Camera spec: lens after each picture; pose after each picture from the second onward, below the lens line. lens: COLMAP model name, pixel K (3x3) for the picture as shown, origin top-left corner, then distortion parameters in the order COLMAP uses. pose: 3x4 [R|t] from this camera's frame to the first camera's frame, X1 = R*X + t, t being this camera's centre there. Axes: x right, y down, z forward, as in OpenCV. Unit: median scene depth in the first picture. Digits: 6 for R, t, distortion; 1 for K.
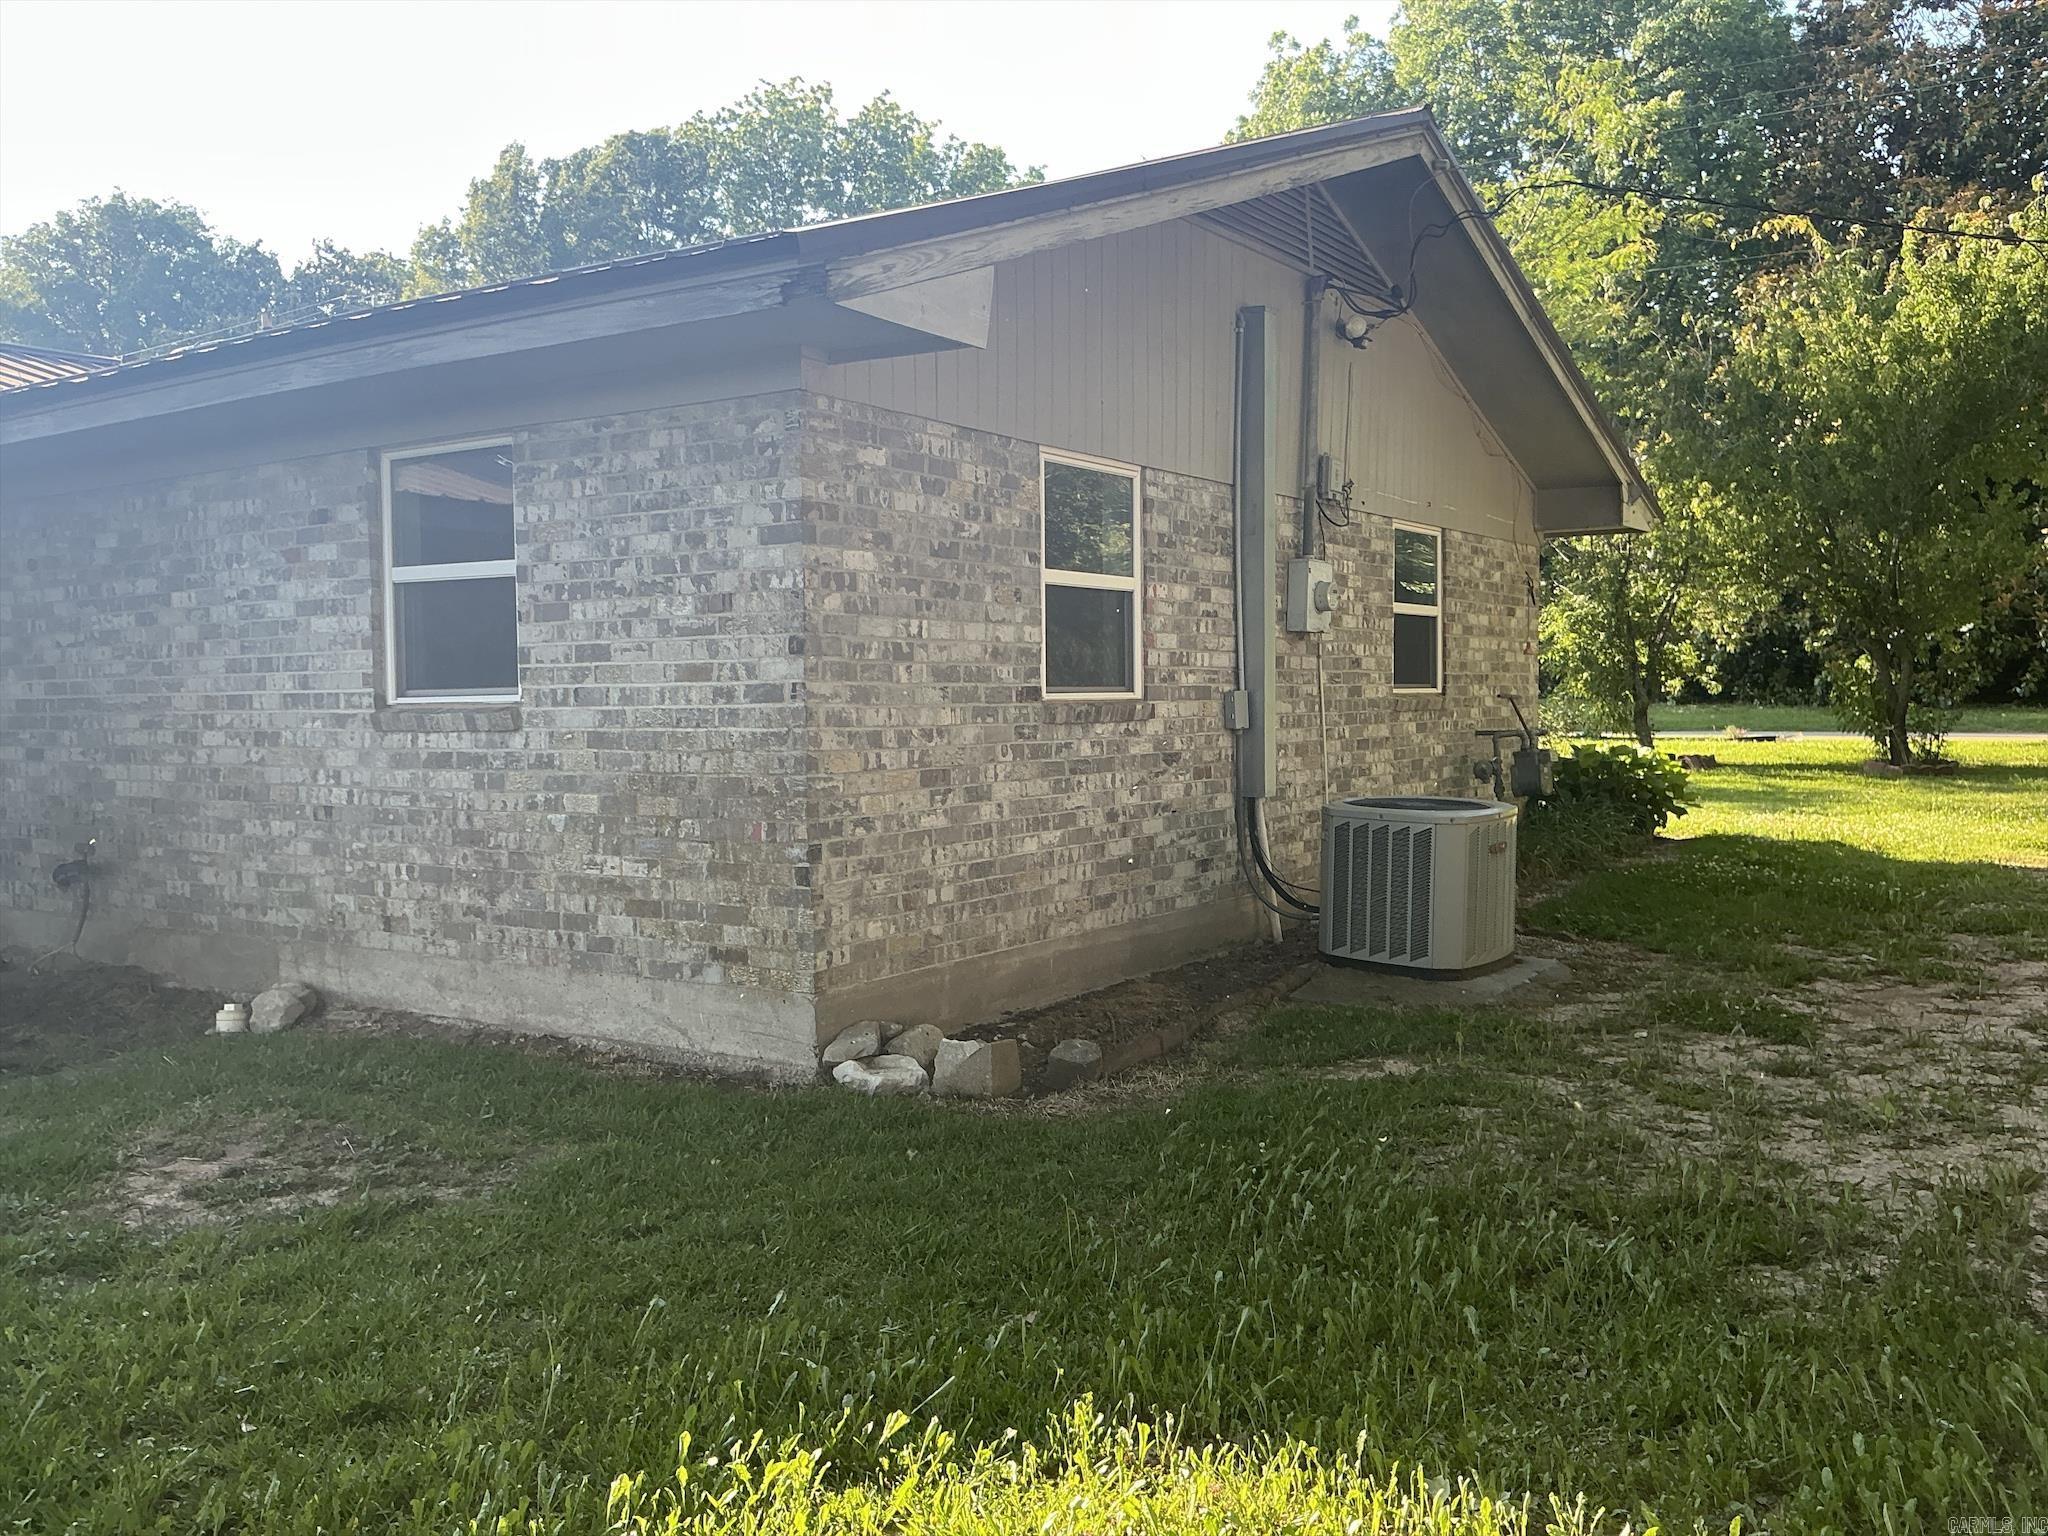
lens RADIAL K [[1717.5, 0, 1031.6], [0, 1717.5, 767.4], [0, 0, 1]] dist [0.172654, -0.344474]
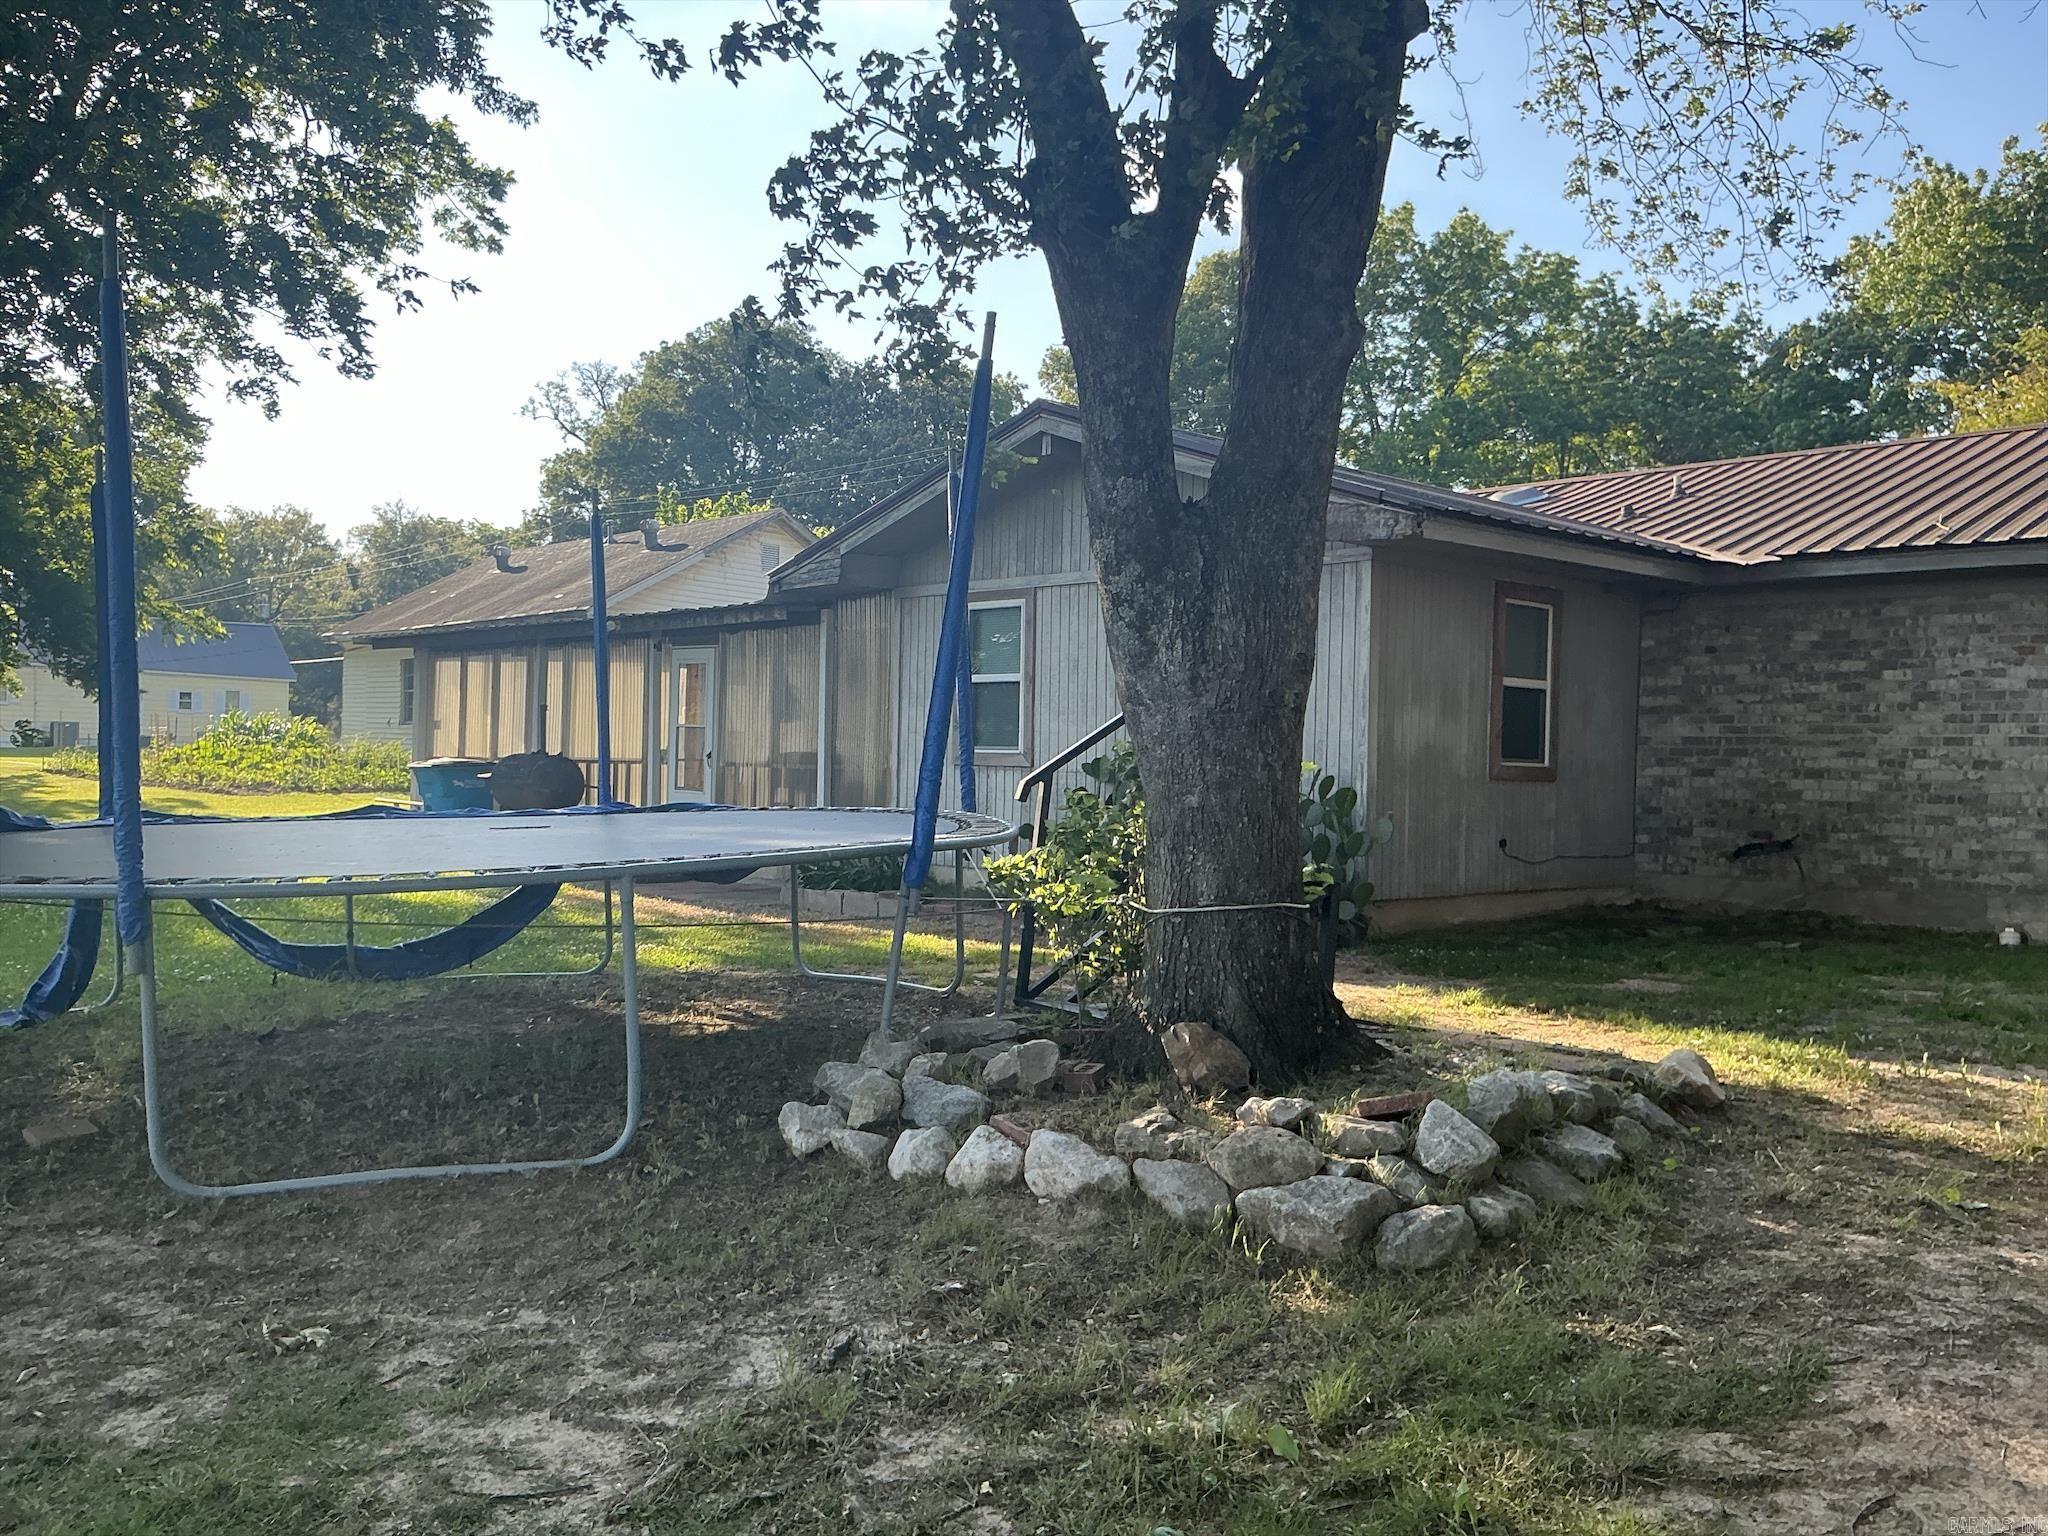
lens RADIAL K [[1717.5, 0, 1031.6], [0, 1717.5, 767.4], [0, 0, 1]] dist [0.172654, -0.344474]
pose [[0.967401, 0.043664, -0.249457, -0.846294], [-0.056872, 0.997322, -0.045980, 0.103547], [0.246782, 0.058668, 0.967294, -0.710306]]
